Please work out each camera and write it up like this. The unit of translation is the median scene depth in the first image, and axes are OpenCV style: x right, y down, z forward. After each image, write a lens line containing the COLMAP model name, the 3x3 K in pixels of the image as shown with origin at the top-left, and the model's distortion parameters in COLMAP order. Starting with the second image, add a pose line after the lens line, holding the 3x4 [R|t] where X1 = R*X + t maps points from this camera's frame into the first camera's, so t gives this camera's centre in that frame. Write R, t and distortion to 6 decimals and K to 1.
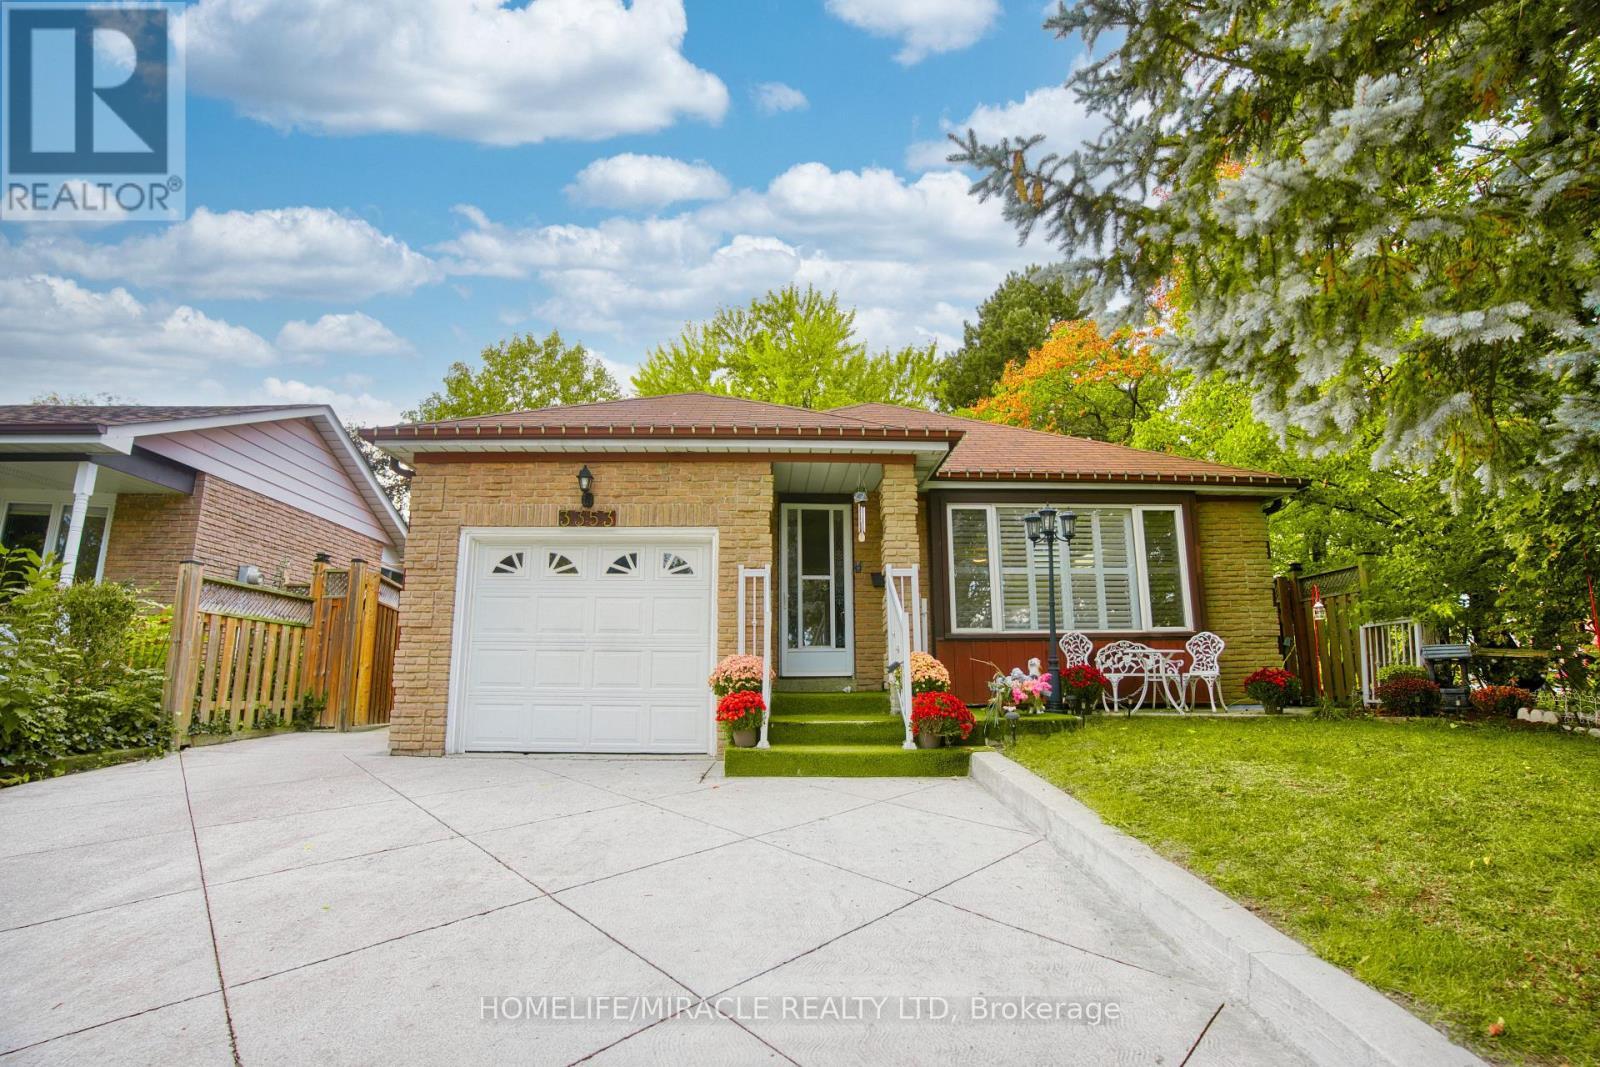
lens RADIAL K [[709.5, 0, 794.7], [0, 709.5, 498.0], [0, 0, 1]] dist [-0.070761, 0.027905]
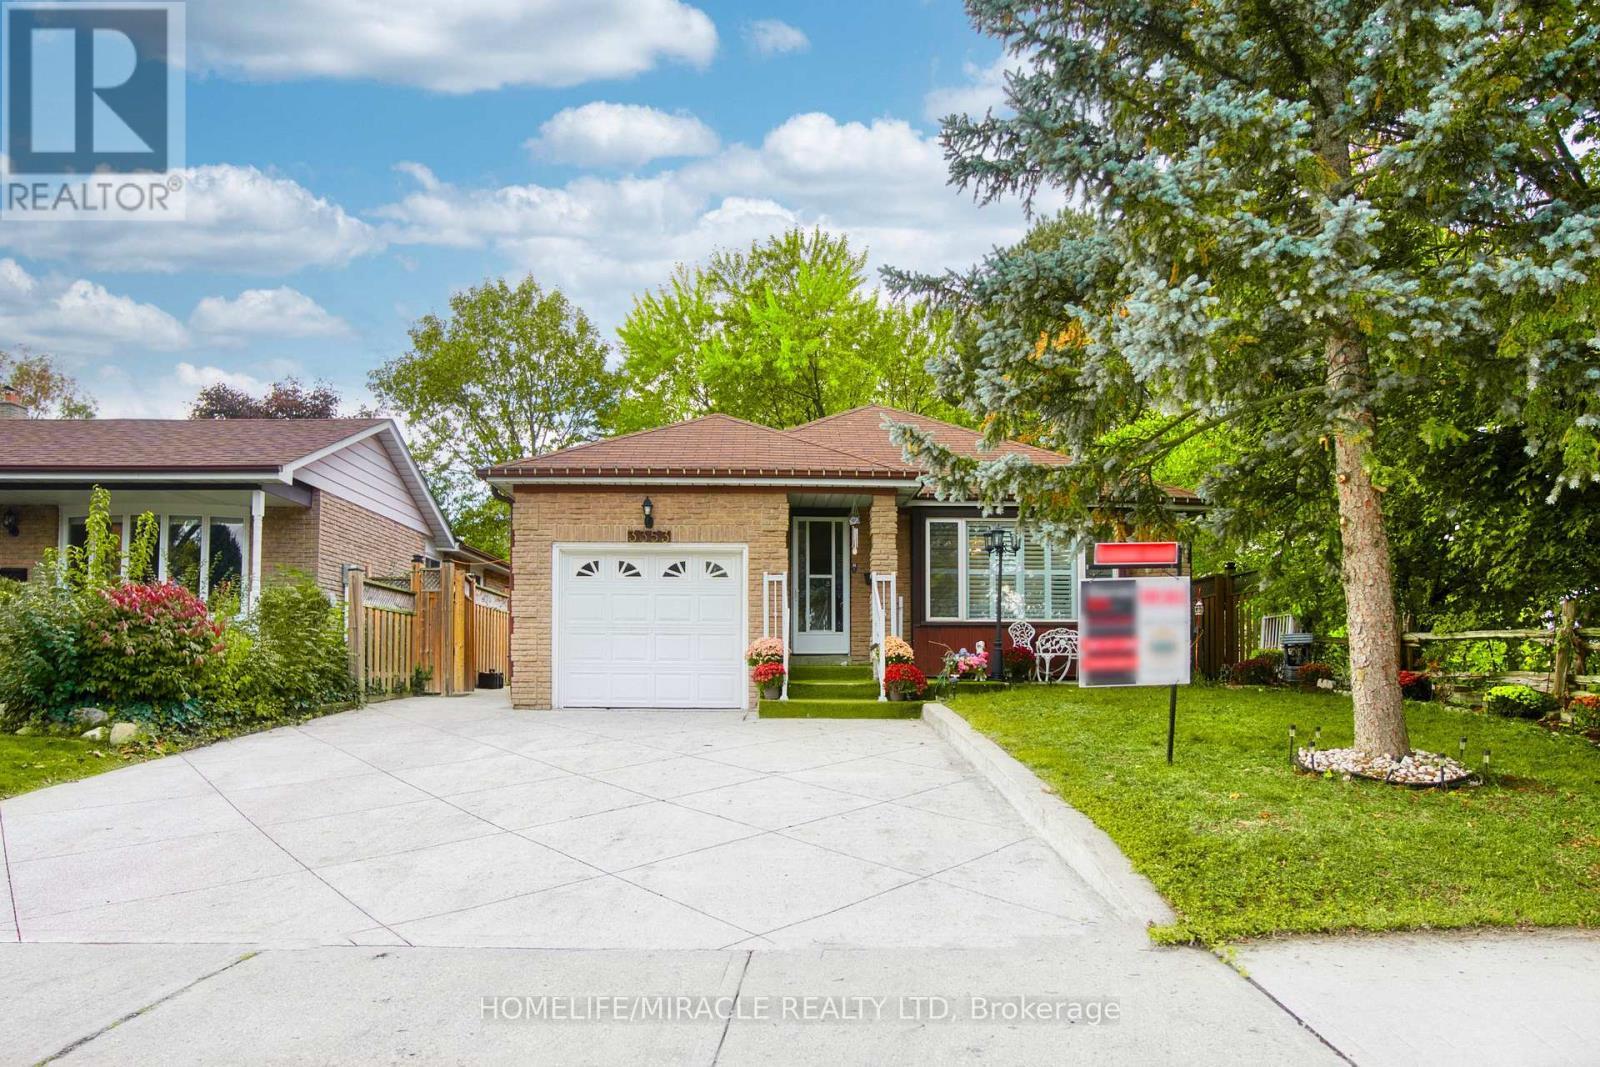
lens RADIAL K [[782.6, 0, 795.2], [0, 782.6, 531.8], [0, 0, 1]] dist [-0.083409, 0.041290]
pose [[0.999986, 0.003790, -0.003773, -0.012477], [-0.003444, 0.996120, 0.087933, -0.108747], [0.004092, -0.087919, 0.996119, -0.461452]]
